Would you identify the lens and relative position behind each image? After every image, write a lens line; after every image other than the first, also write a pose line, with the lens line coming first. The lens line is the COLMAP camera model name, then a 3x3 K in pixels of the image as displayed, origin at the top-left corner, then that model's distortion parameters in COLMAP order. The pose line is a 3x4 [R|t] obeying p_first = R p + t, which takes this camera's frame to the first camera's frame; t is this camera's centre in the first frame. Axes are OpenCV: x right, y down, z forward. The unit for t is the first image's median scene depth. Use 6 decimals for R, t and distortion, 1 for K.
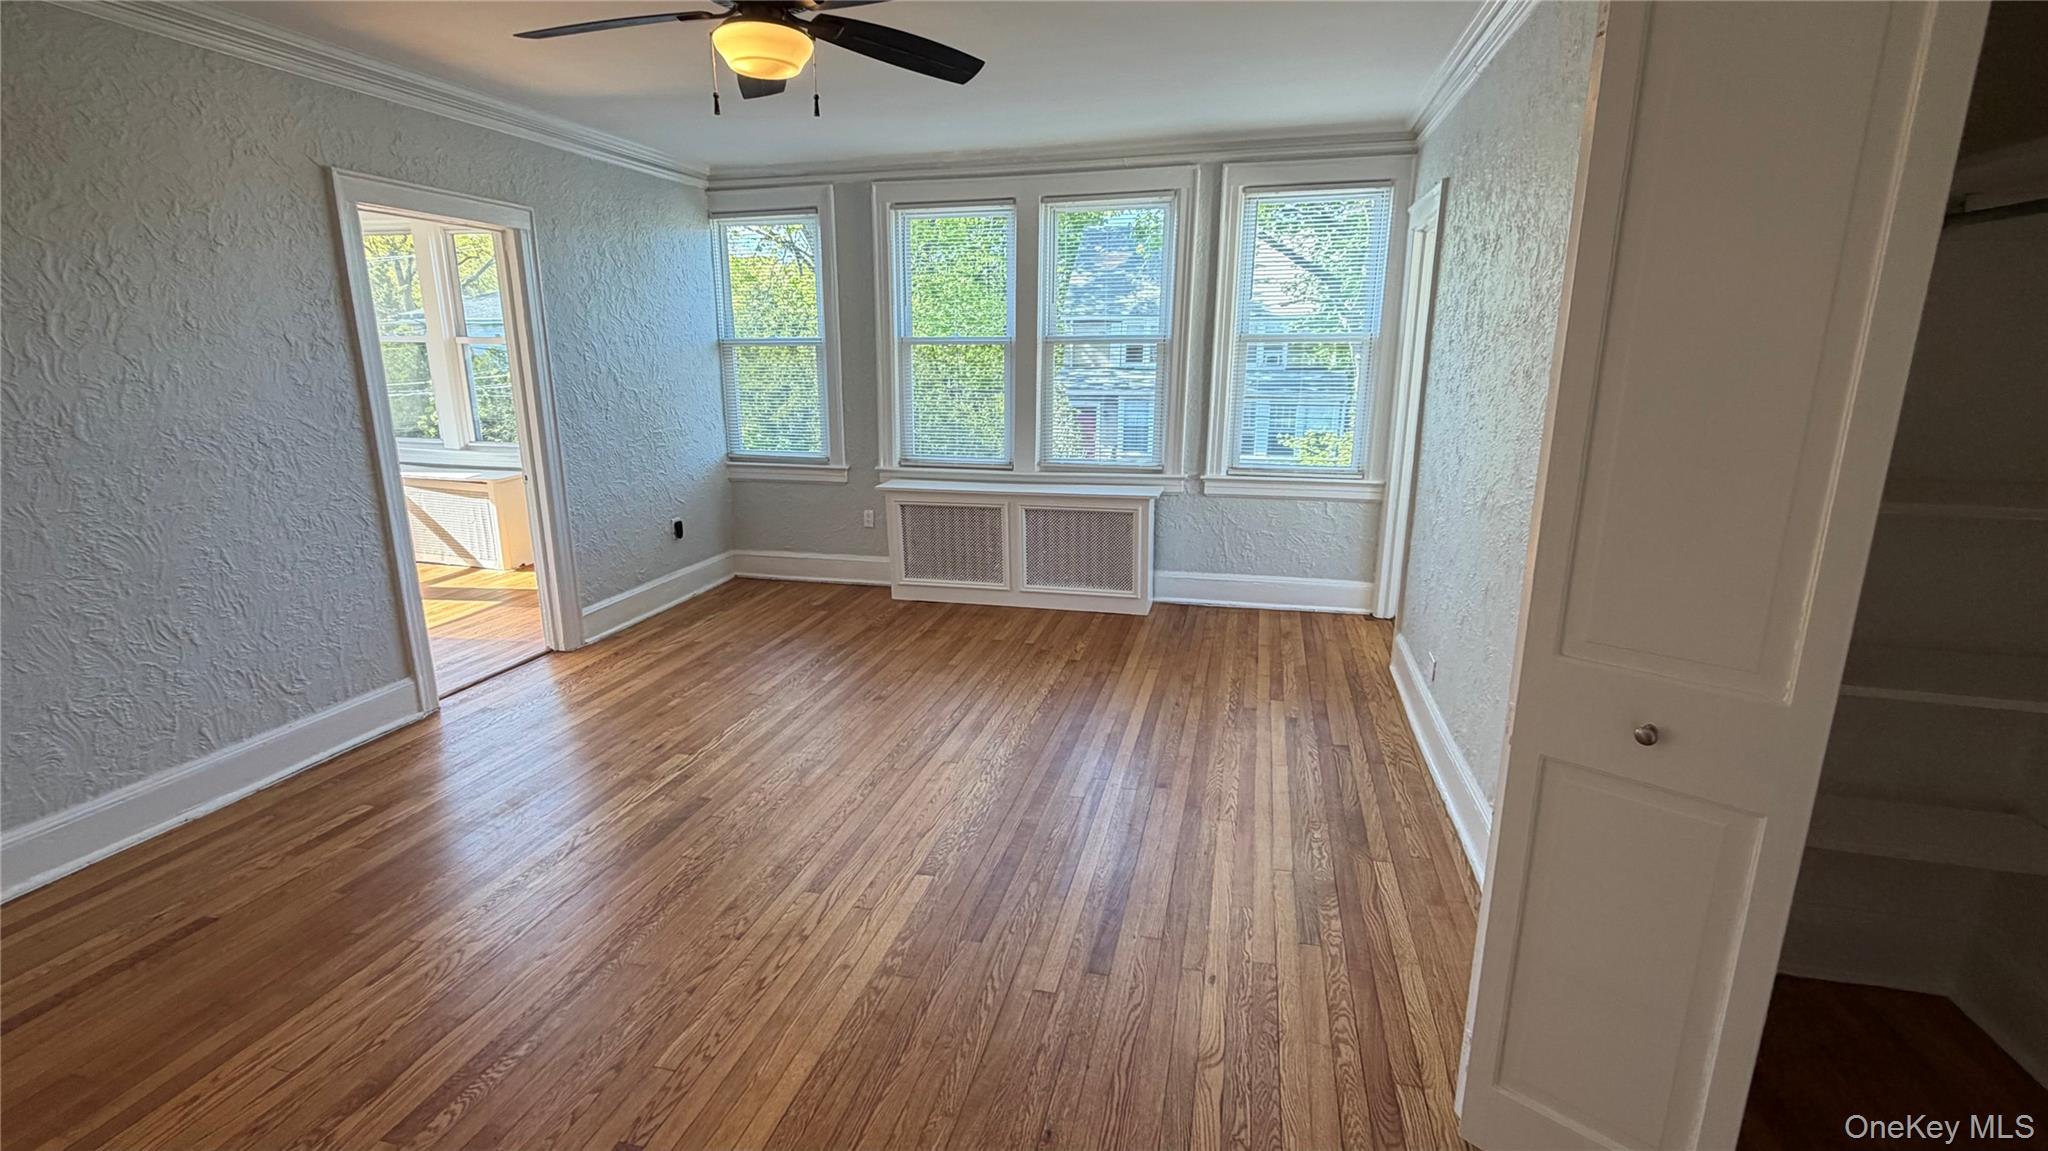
lens RADIAL K [[909.8, 0, 1024.0], [0, 909.8, 575.5], [0, 0, 1]] dist [-0.004740, -0.000574]
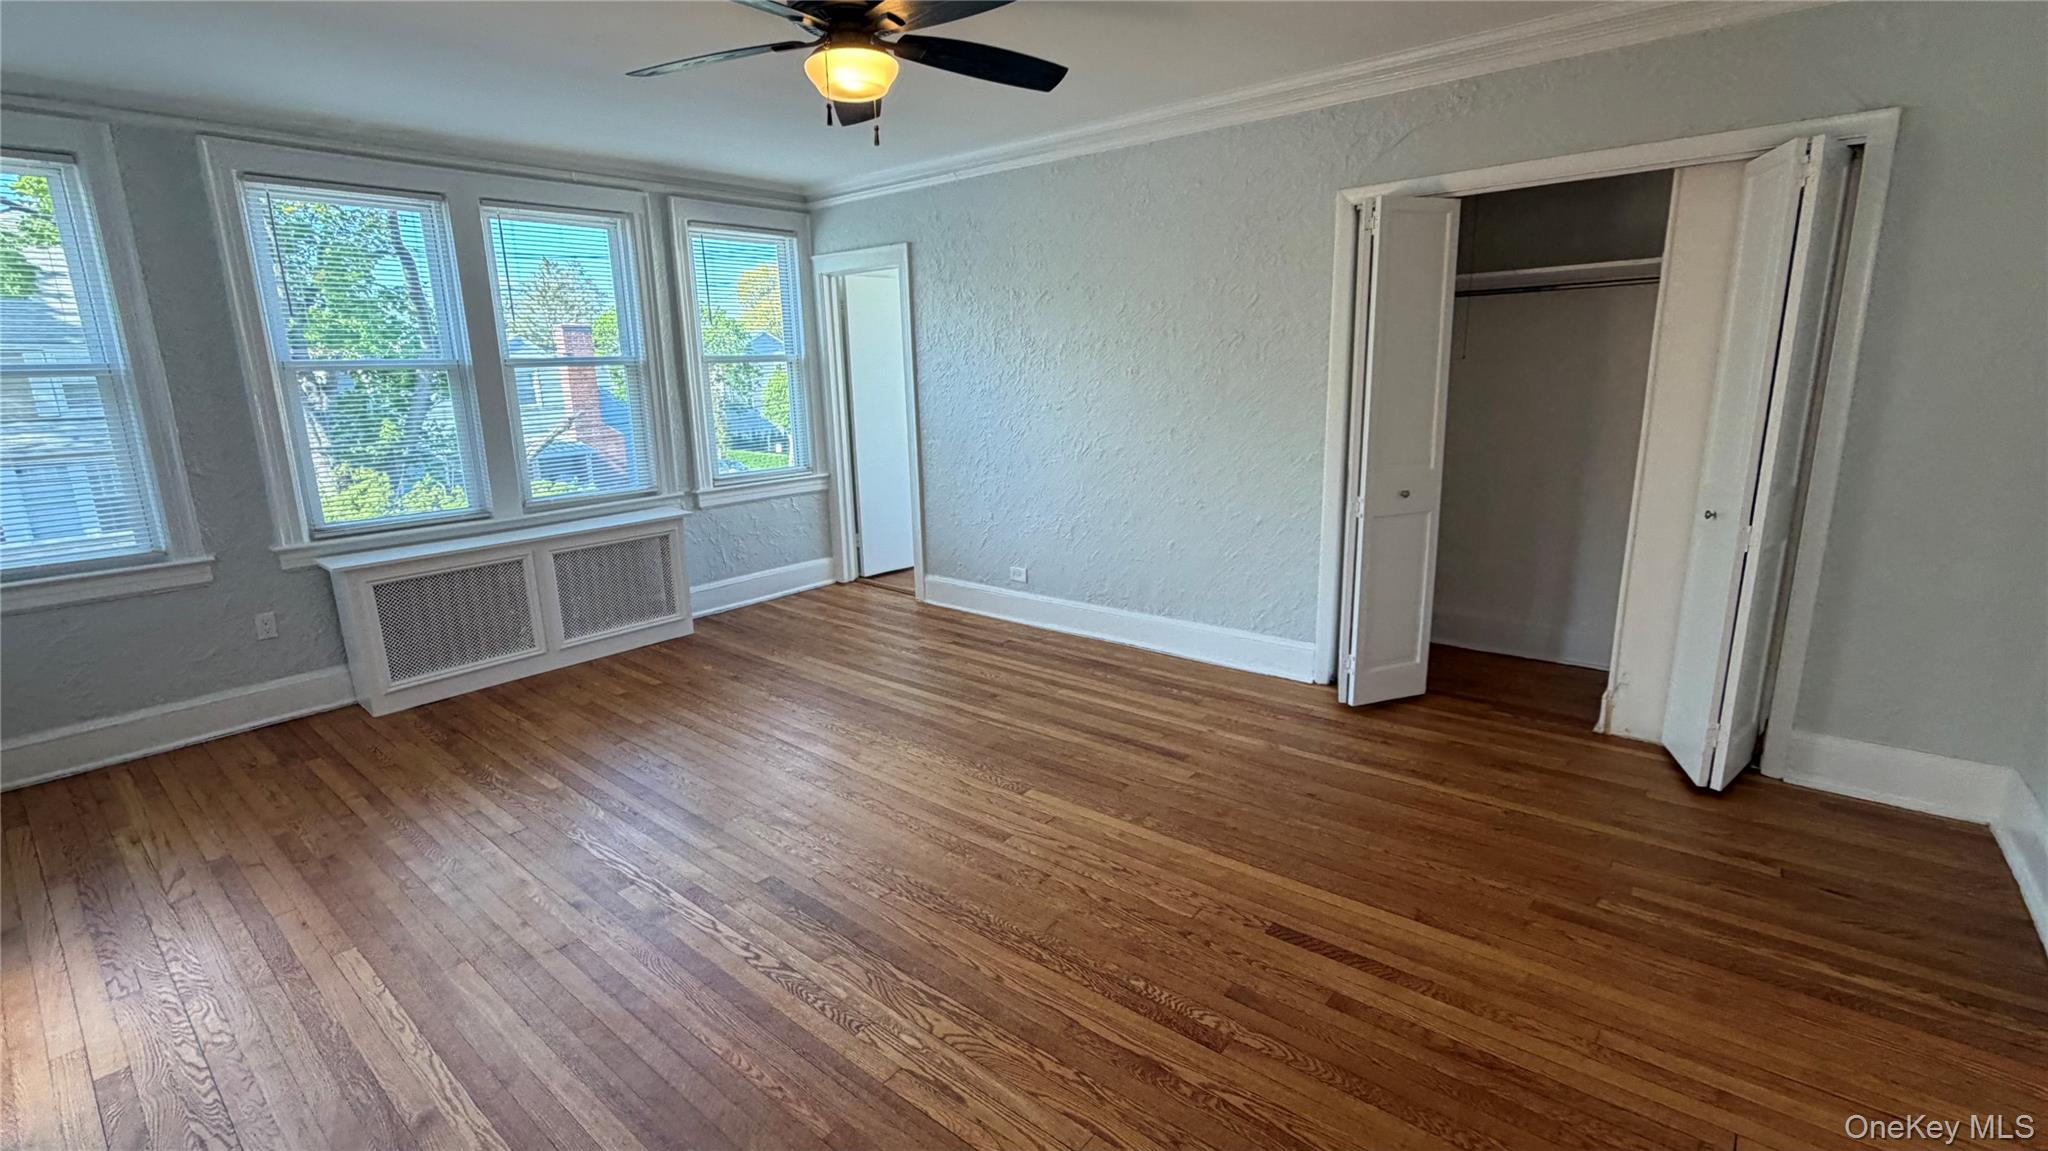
lens RADIAL K [[909.8, 0, 1024.0], [0, 909.8, 575.5], [0, 0, 1]] dist [-0.004740, -0.000574]
pose [[0.425105, -0.211459, 0.880097, -0.605319], [0.238957, 0.964051, 0.116209, -0.049229], [-0.873032, 0.160904, 0.460353, 0.215833]]
